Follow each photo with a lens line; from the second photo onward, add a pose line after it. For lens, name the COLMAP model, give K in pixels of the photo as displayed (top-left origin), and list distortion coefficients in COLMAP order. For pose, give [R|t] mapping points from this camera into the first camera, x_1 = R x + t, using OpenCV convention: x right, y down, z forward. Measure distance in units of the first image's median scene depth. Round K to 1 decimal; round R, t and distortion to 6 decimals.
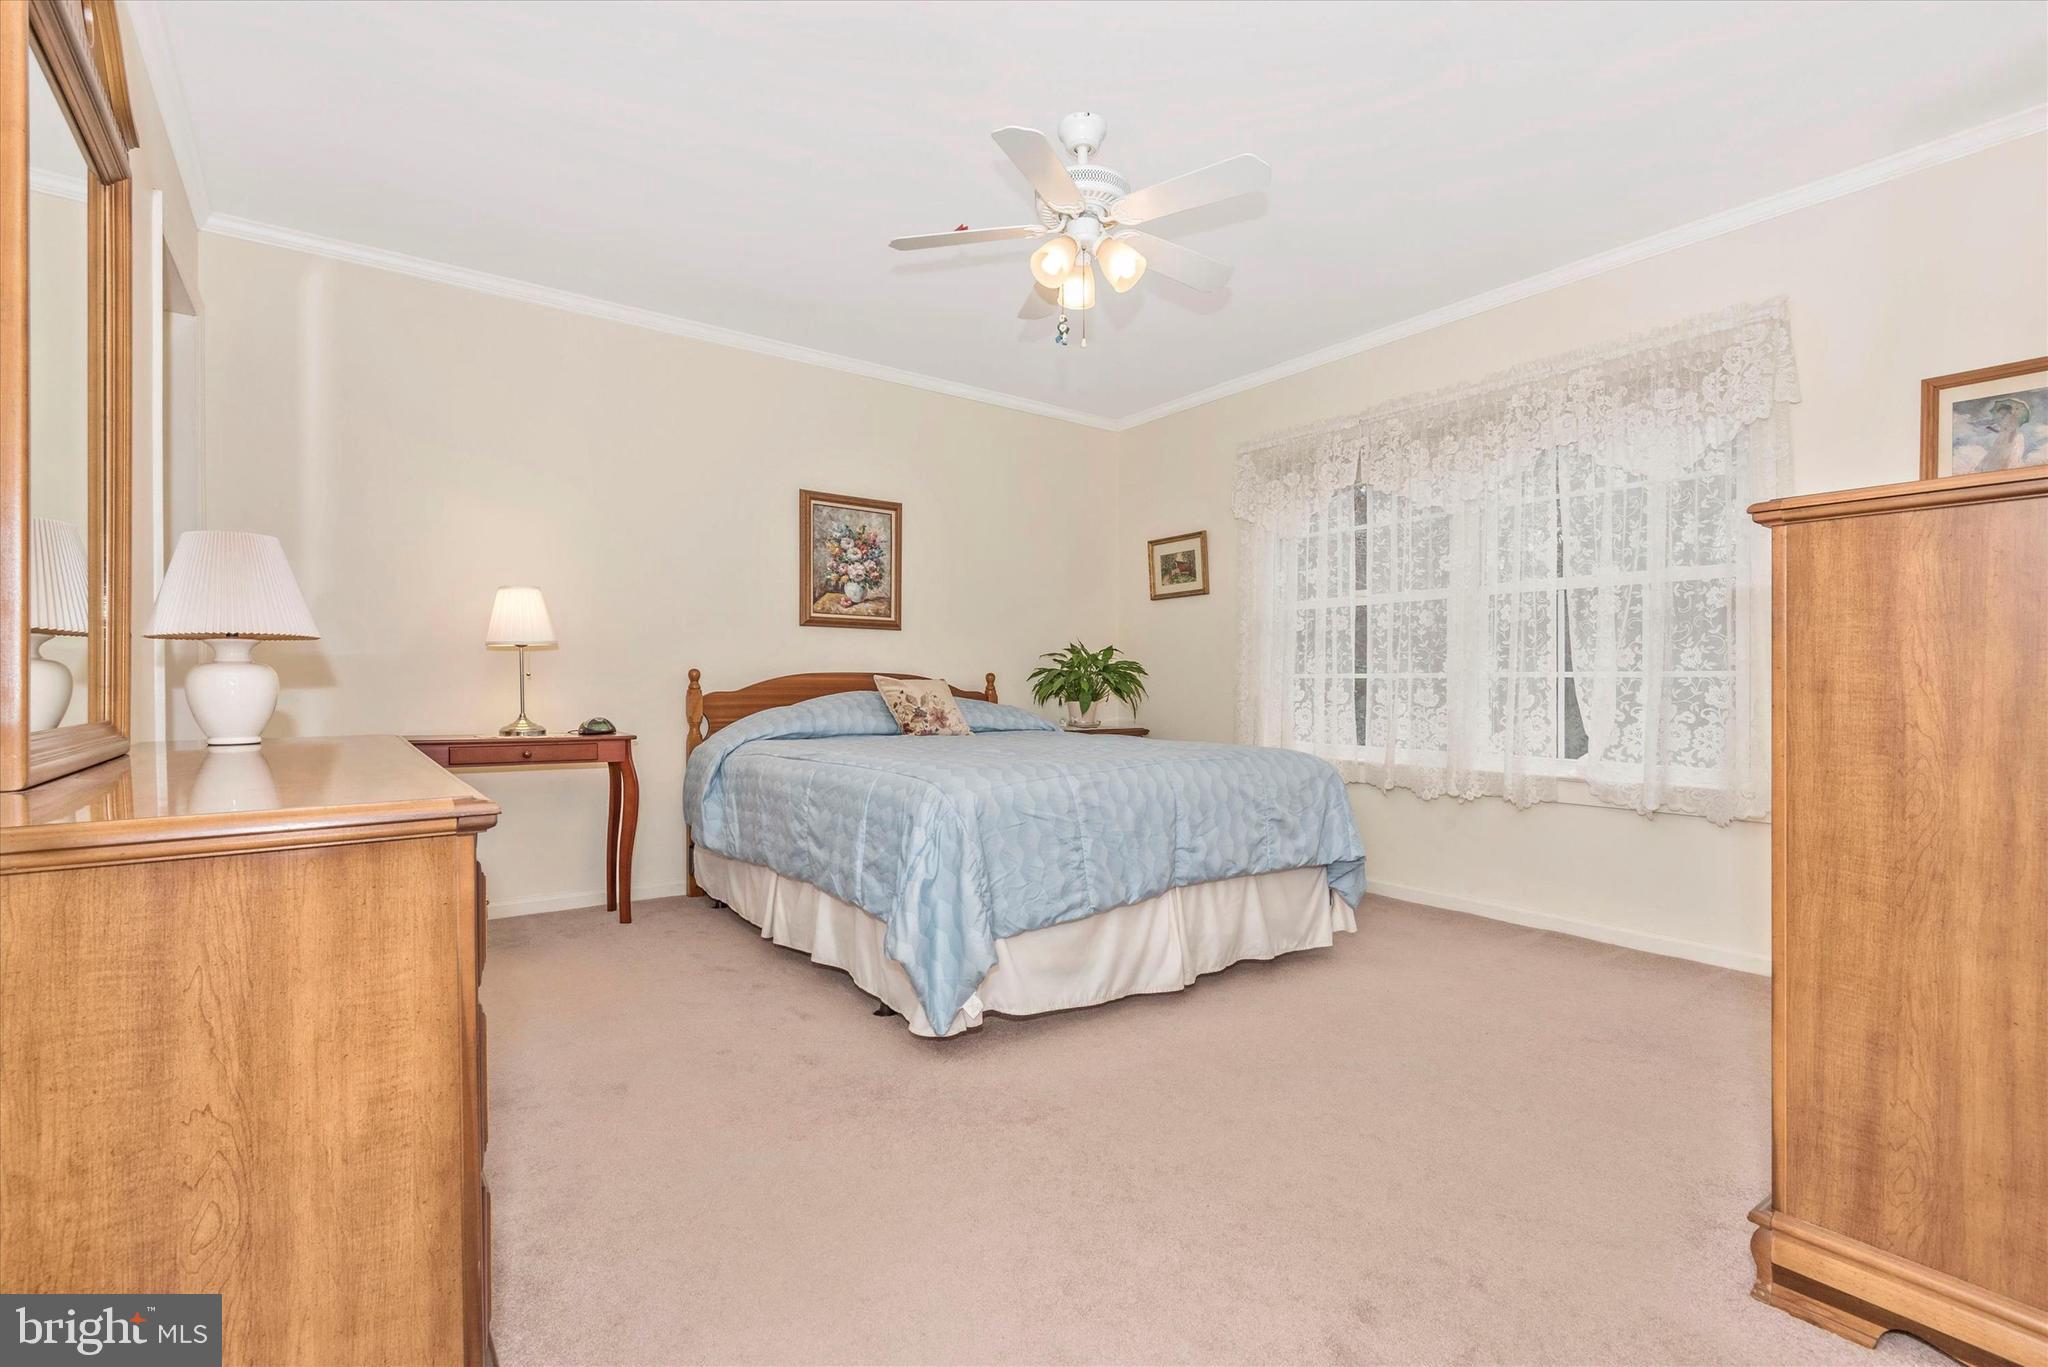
lens RADIAL K [[929.4, 0, 1017.0], [0, 929.4, 680.4], [0, 0, 1]] dist [0.032418, -0.025569]
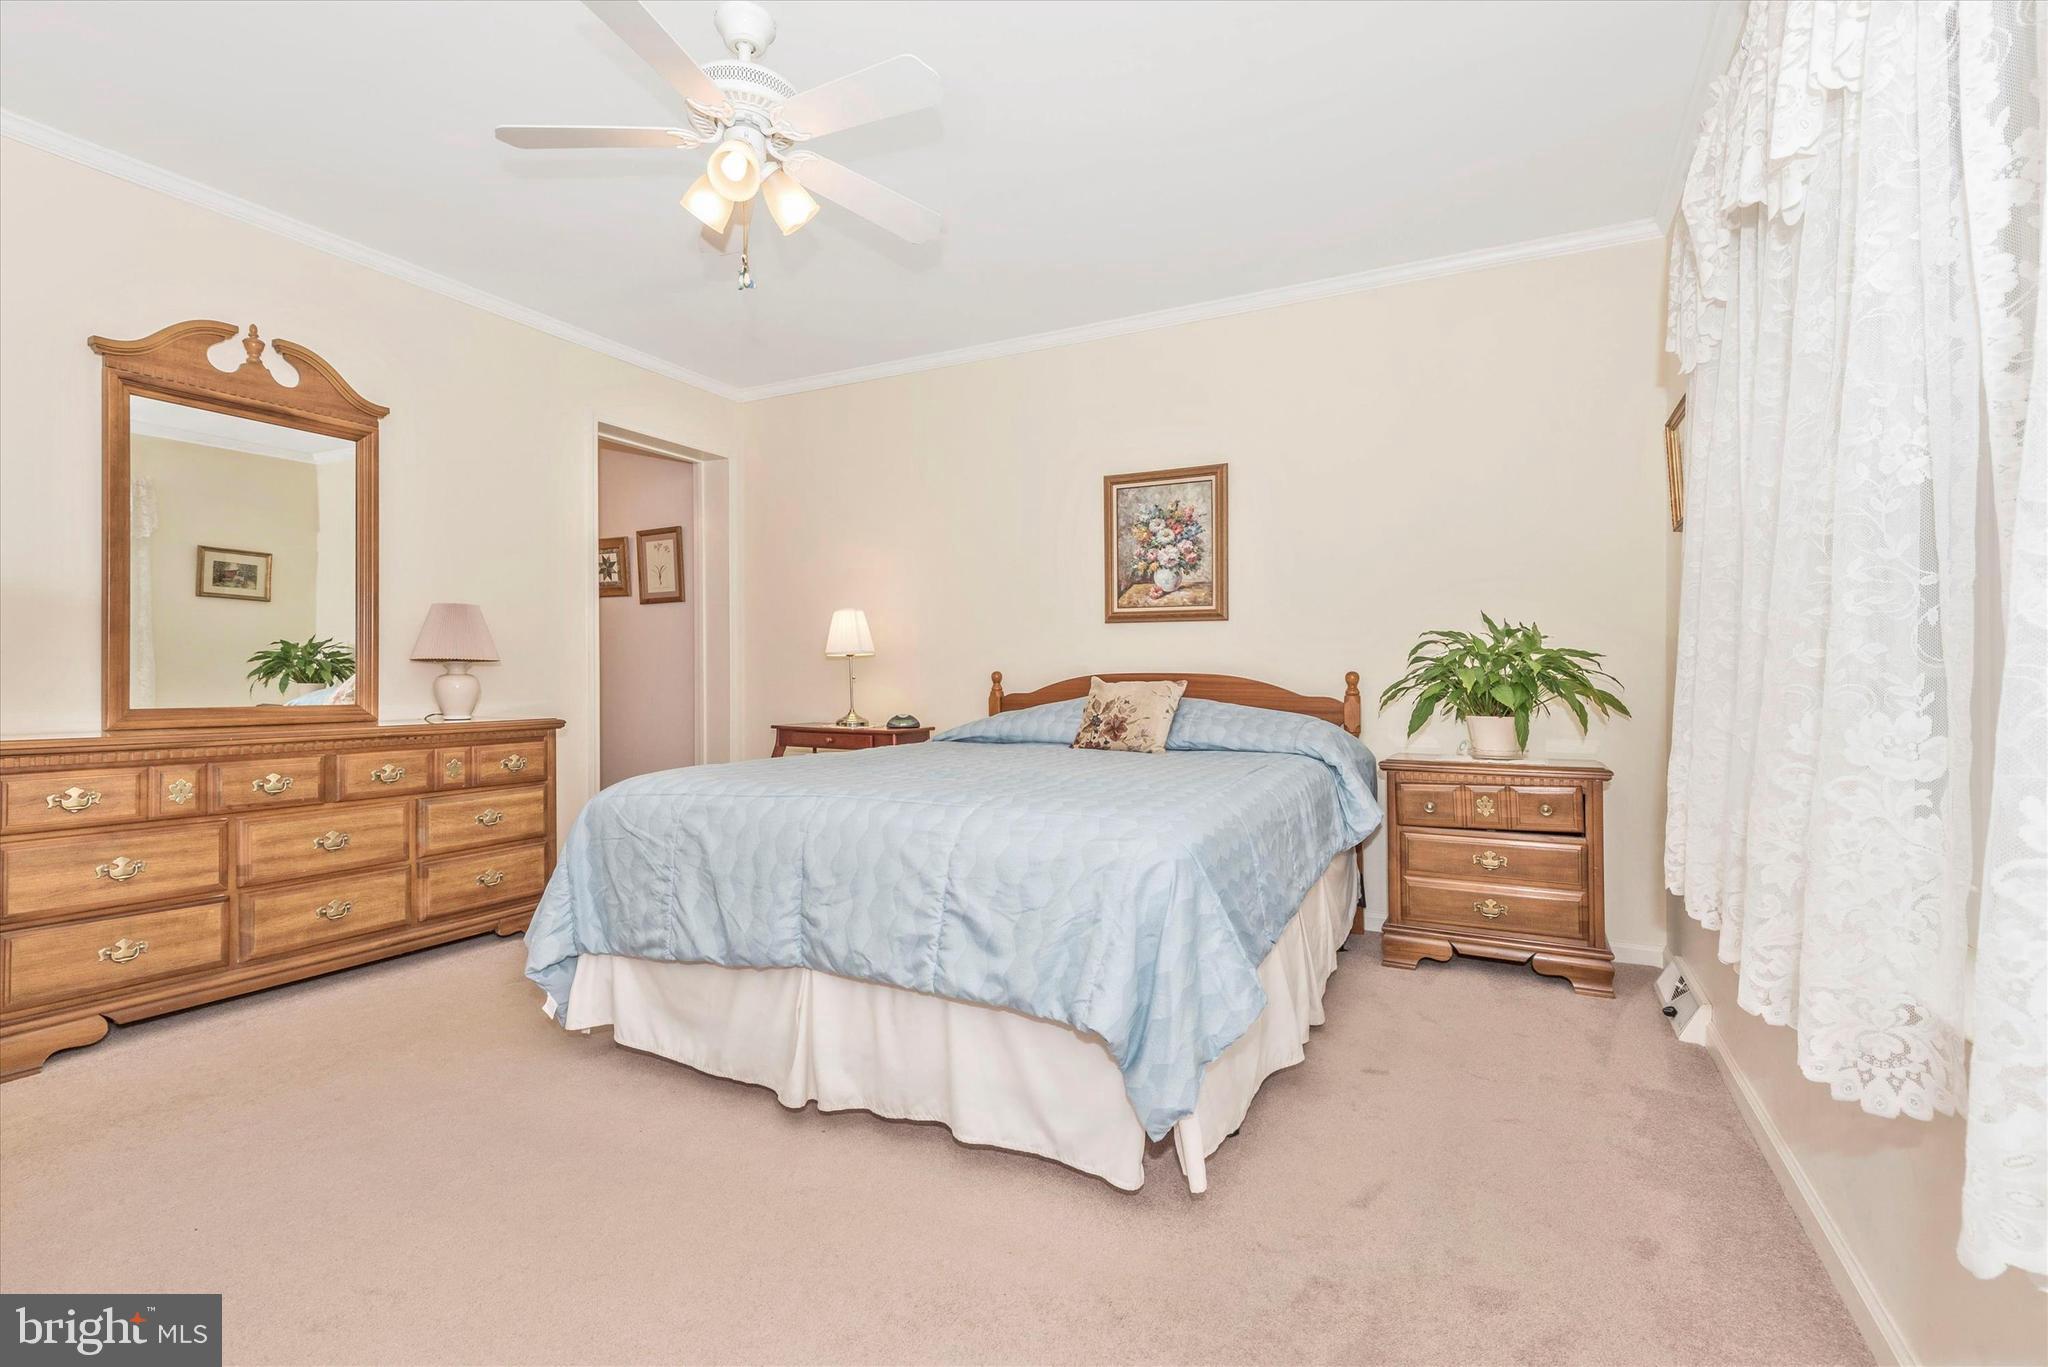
lens RADIAL K [[929.4, 0, 1017.0], [0, 929.4, 680.4], [0, 0, 1]] dist [0.032418, -0.025569]
pose [[0.451542, -0.001234, -0.892249, 0.540666], [0.002864, 0.999996, 0.000066, -0.001987], [0.892245, -0.002585, 0.451544, 0.490572]]
